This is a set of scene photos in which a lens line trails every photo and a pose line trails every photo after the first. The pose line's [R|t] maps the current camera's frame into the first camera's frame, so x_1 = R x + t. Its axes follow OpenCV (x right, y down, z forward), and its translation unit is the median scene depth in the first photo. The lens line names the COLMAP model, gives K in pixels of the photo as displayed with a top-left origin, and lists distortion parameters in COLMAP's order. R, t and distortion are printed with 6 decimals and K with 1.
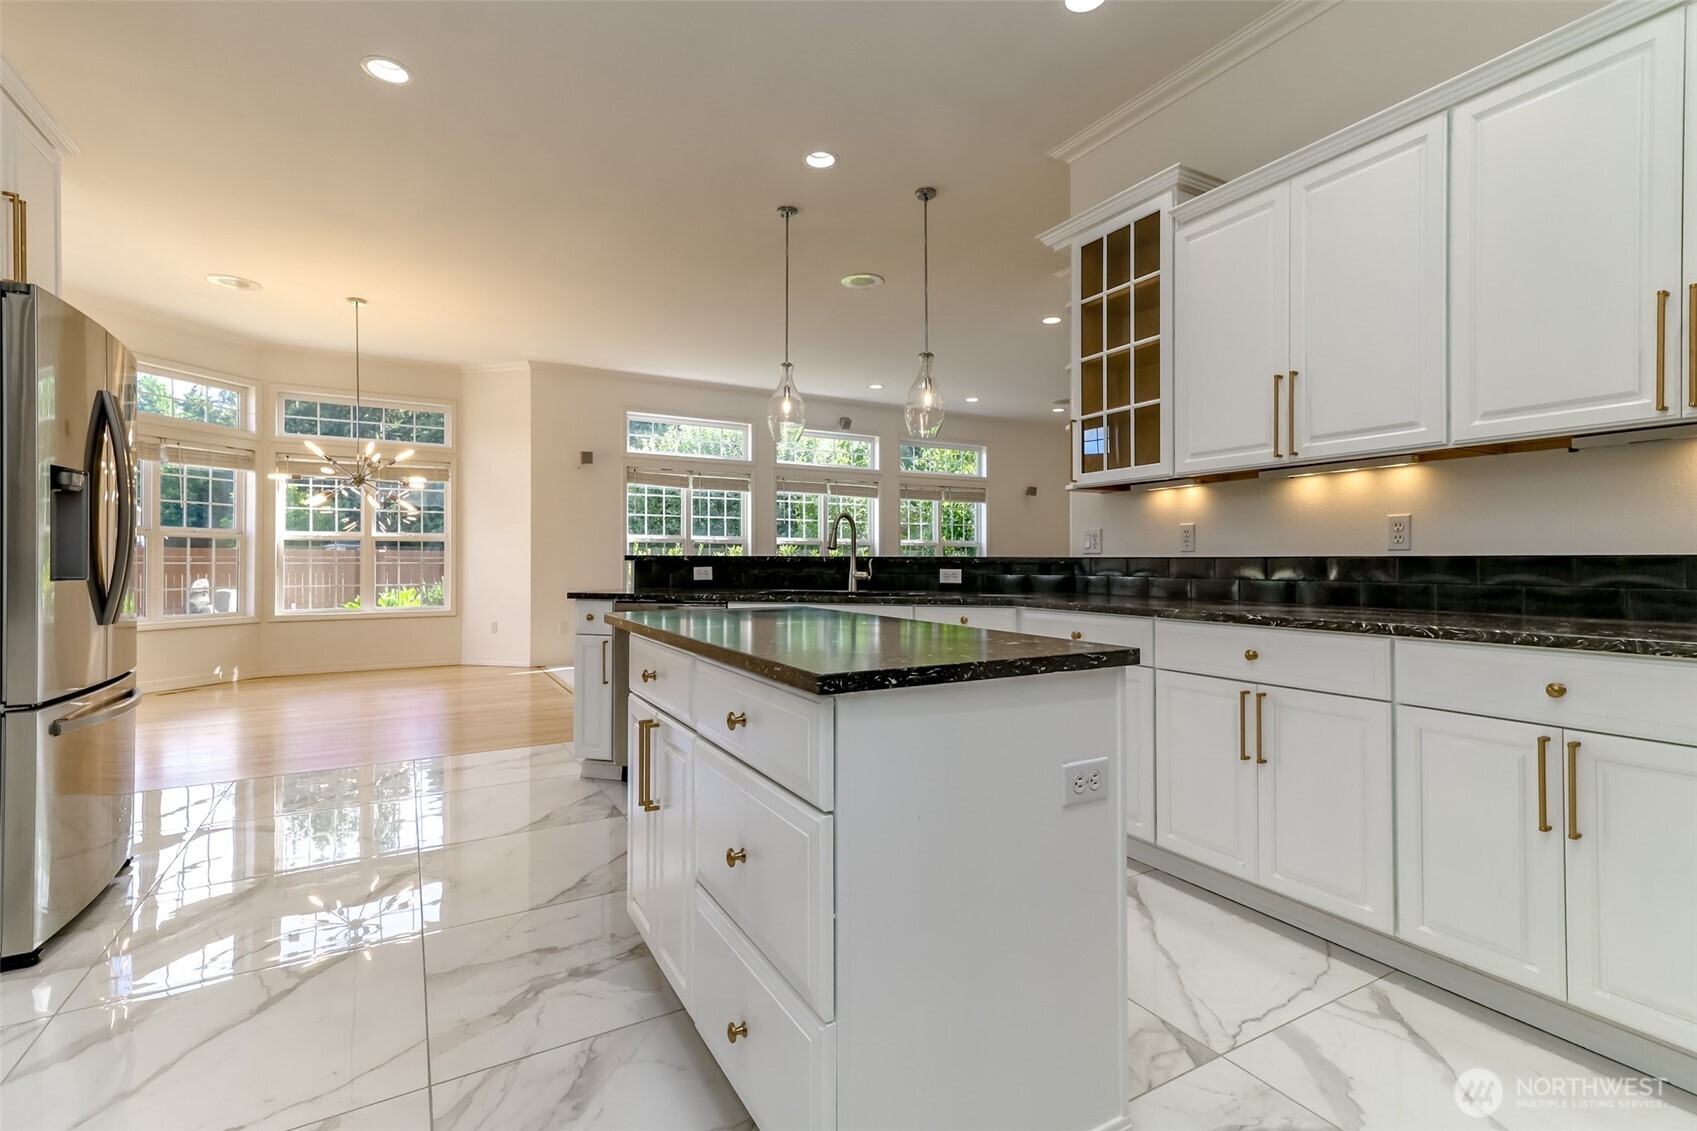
lens RADIAL K [[769.4, 0, 848.5], [0, 769.4, 565.5], [0, 0, 1]] dist [0.020260, 0.000011]
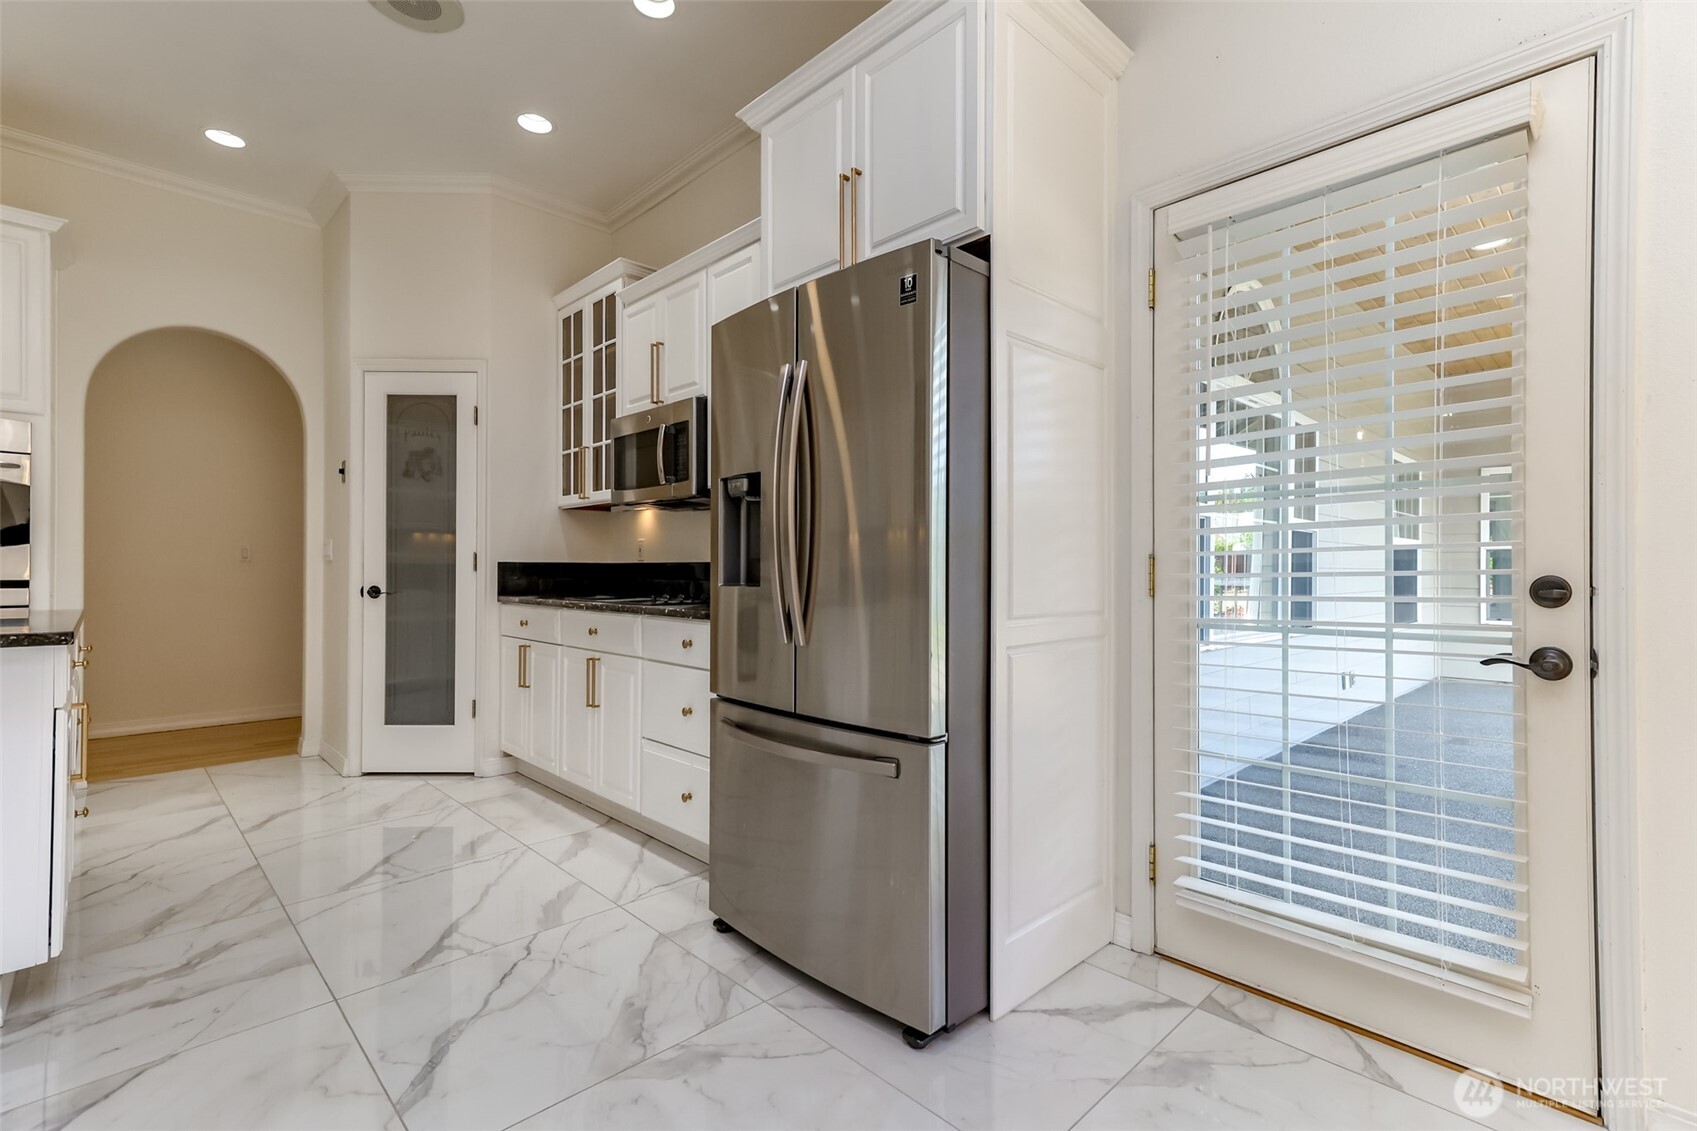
lens RADIAL K [[769.4, 0, 848.5], [0, 769.4, 565.5], [0, 0, 1]] dist [0.020260, 0.000011]
pose [[-0.969541, -0.004665, -0.244885, -0.579983], [-0.004338, 0.999989, -0.001876, -0.002982], [0.244891, -0.000756, -0.969550, 1.295550]]
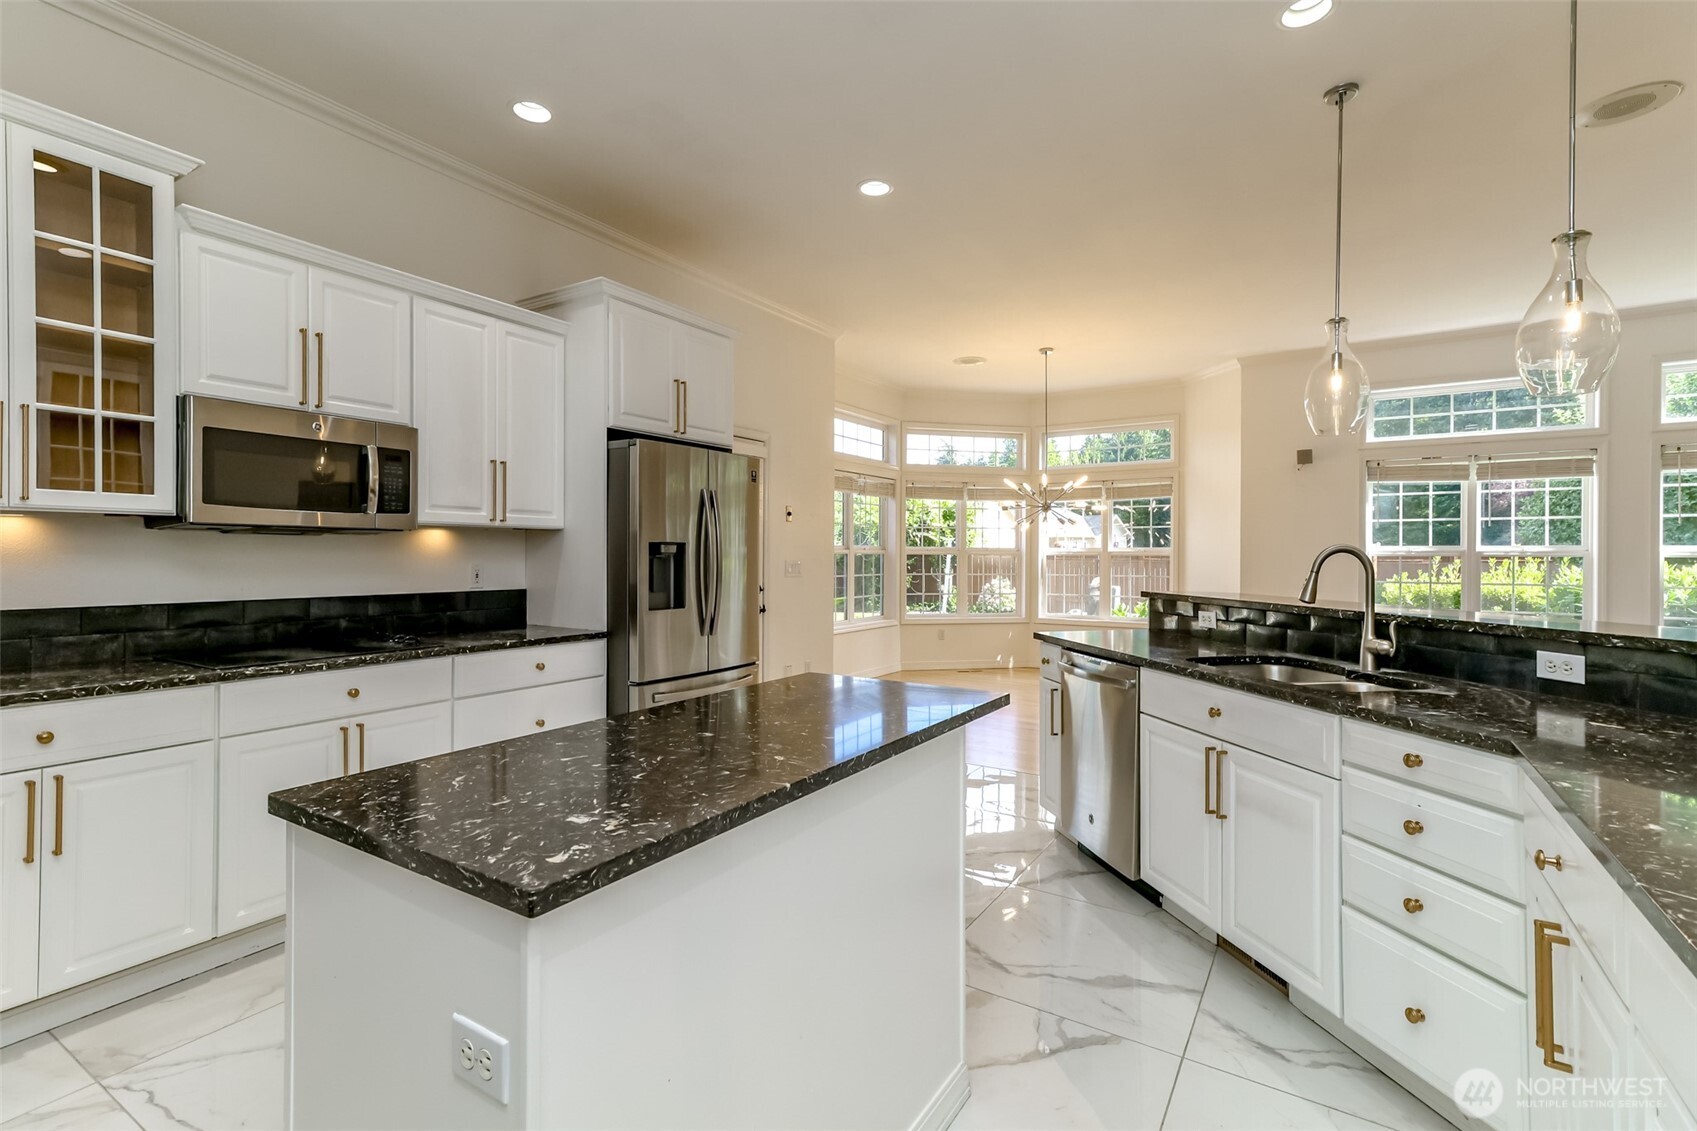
lens RADIAL K [[772.3, 0, 858.0], [0, 772.3, 555.2], [0, 0, 1]] dist [0.012926, -0.000305]
pose [[0.463127, 0.002170, -0.886289, 0.415539], [-0.006641, 0.999977, -0.001021, -0.062250], [0.886267, 0.006359, 0.463131, 0.383328]]
